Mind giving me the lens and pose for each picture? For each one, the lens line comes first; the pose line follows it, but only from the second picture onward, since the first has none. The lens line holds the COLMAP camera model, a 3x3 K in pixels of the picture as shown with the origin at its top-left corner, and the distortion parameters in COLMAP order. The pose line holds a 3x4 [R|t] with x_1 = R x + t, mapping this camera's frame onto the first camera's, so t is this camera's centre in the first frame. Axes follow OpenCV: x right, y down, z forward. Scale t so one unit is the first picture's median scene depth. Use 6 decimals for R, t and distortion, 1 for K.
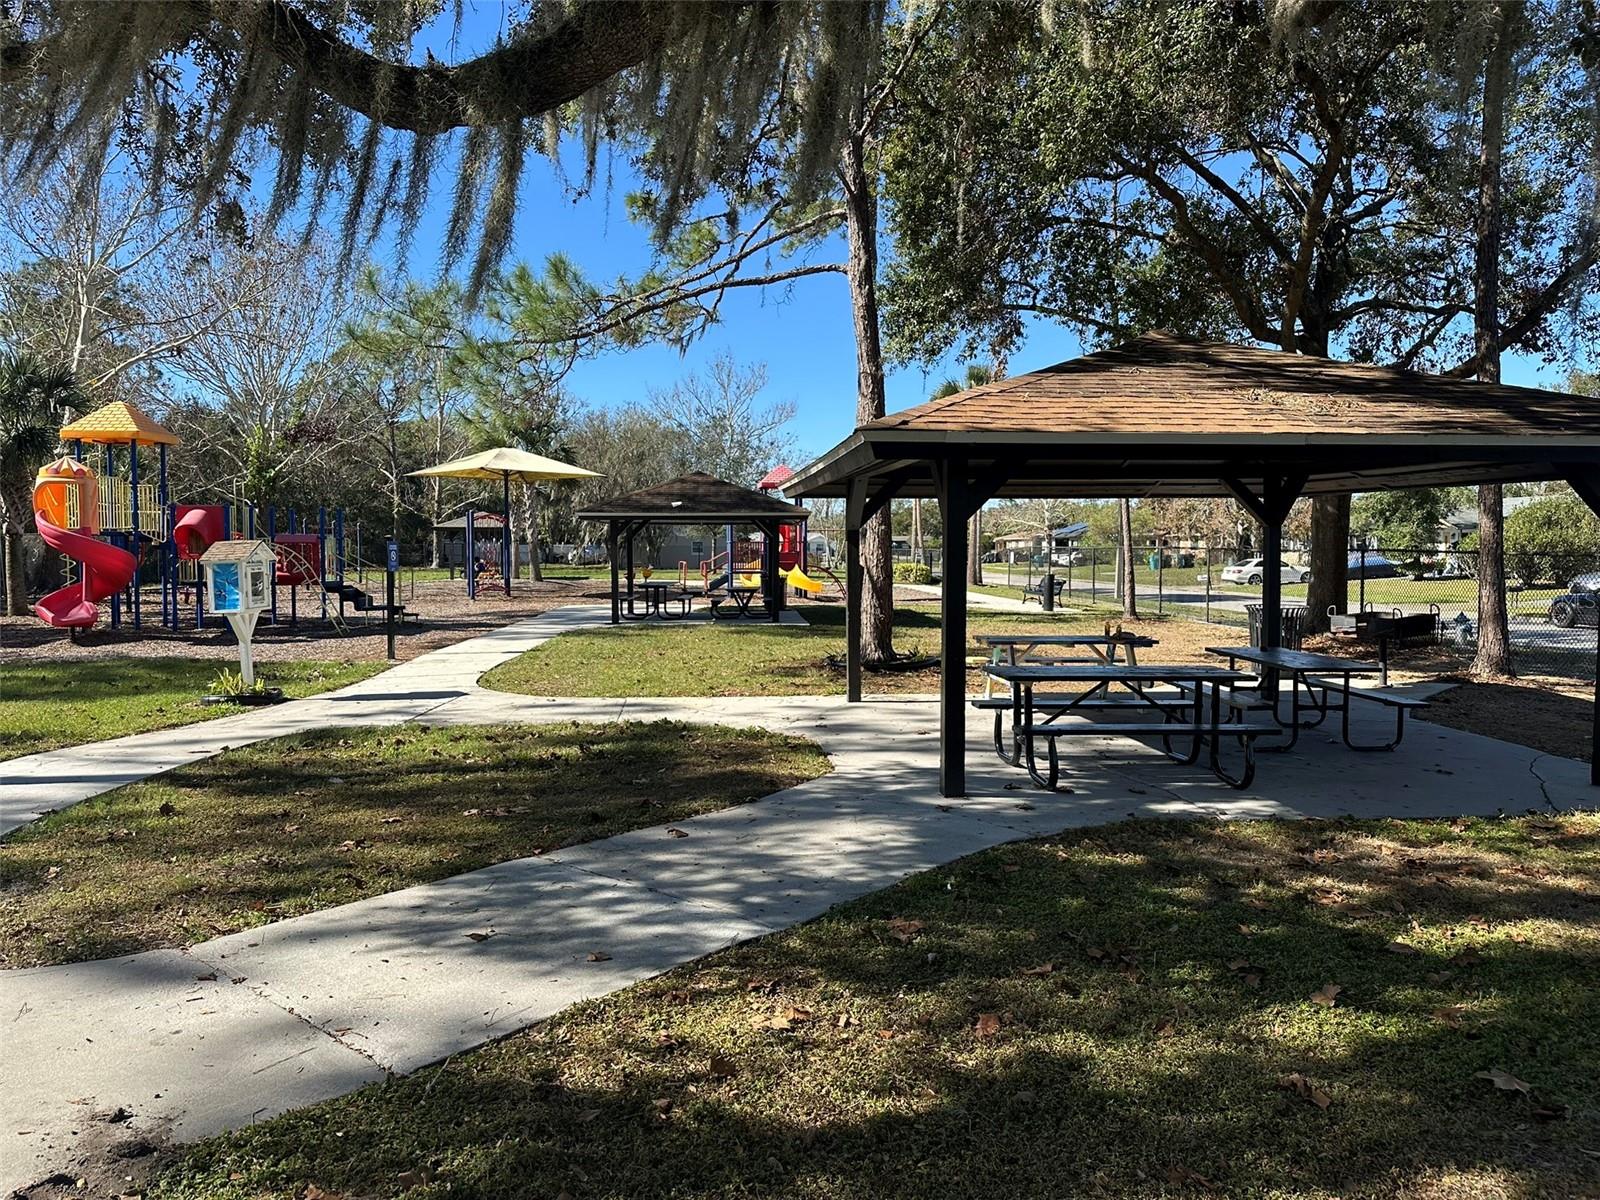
lens RADIAL K [[1128.8, 0, 797.3], [0, 1128.8, 594.7], [0, 0, 1]] dist [0.074008, -0.059213]
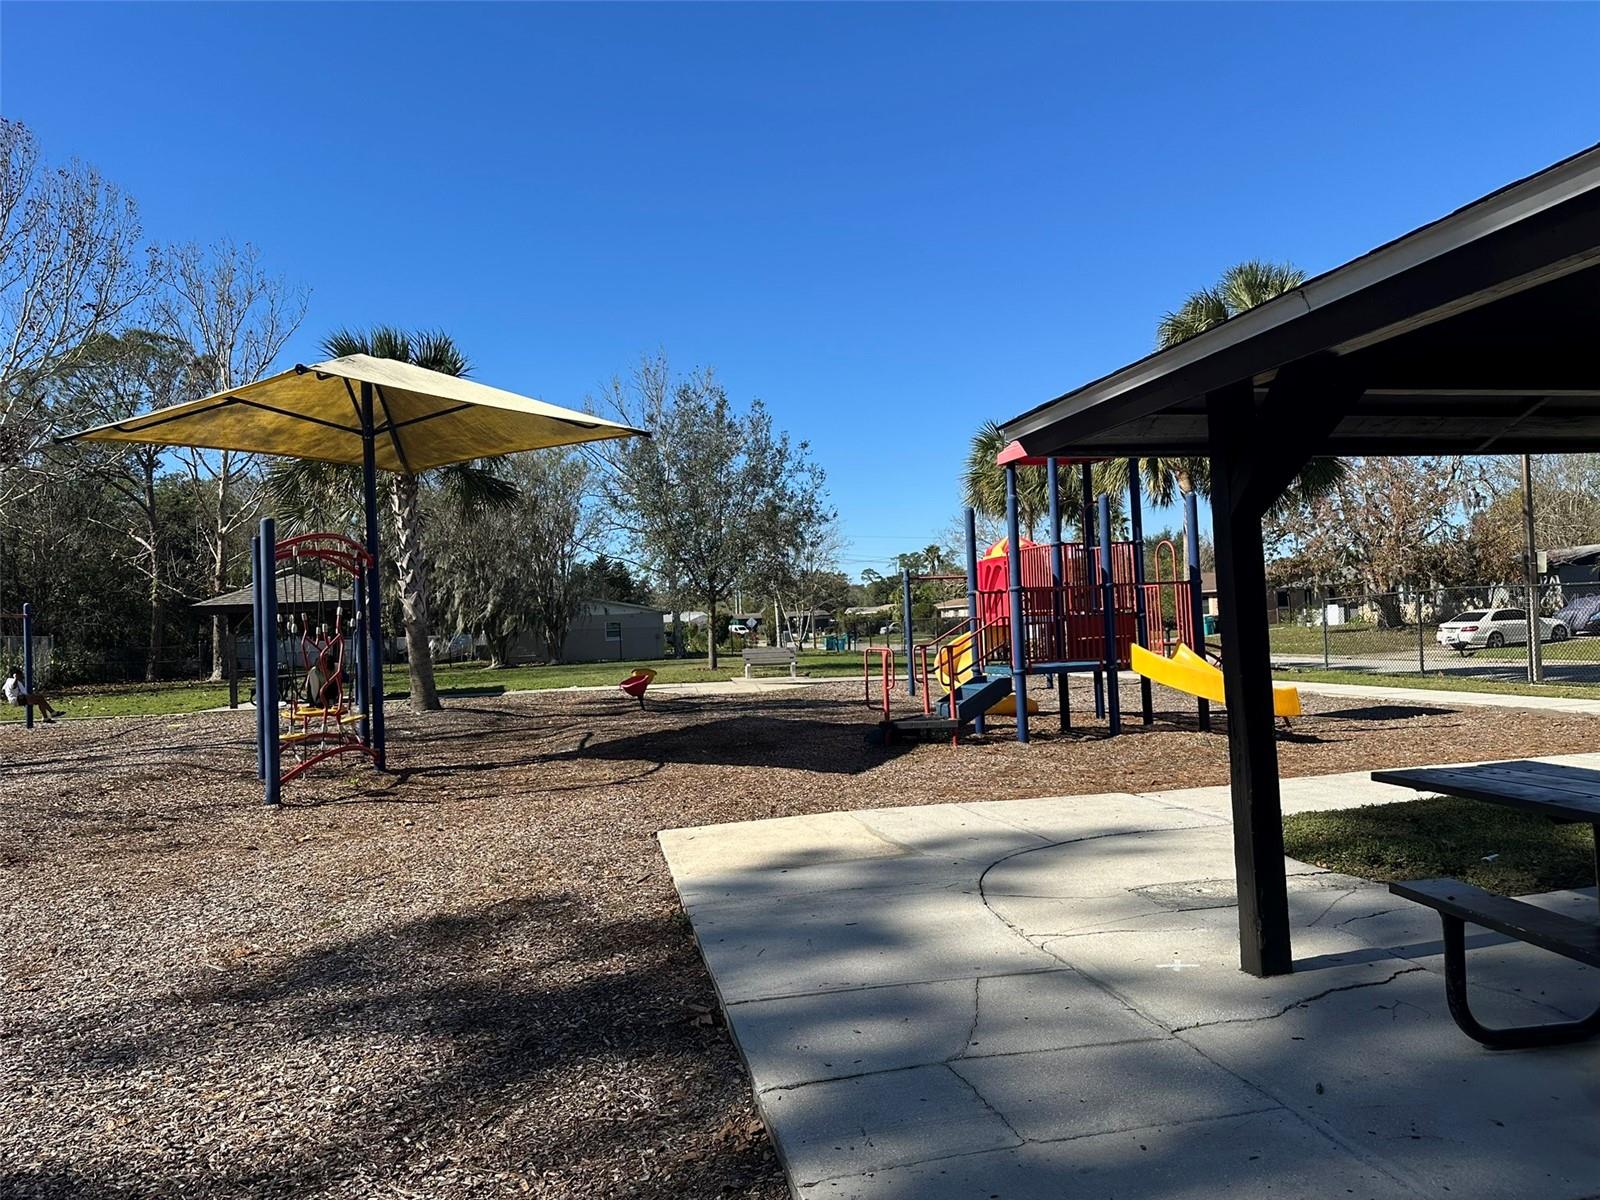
lens RADIAL K [[1128.8, 0, 795.3], [0, 1128.8, 600.0], [0, 0, 1]] dist [0.074008, -0.059213]
pose [[0.988825, -0.040167, 0.143570, -0.325018], [0.049704, 0.996745, -0.063471, -0.042347], [-0.140553, 0.069897, 0.987603, 1.161276]]
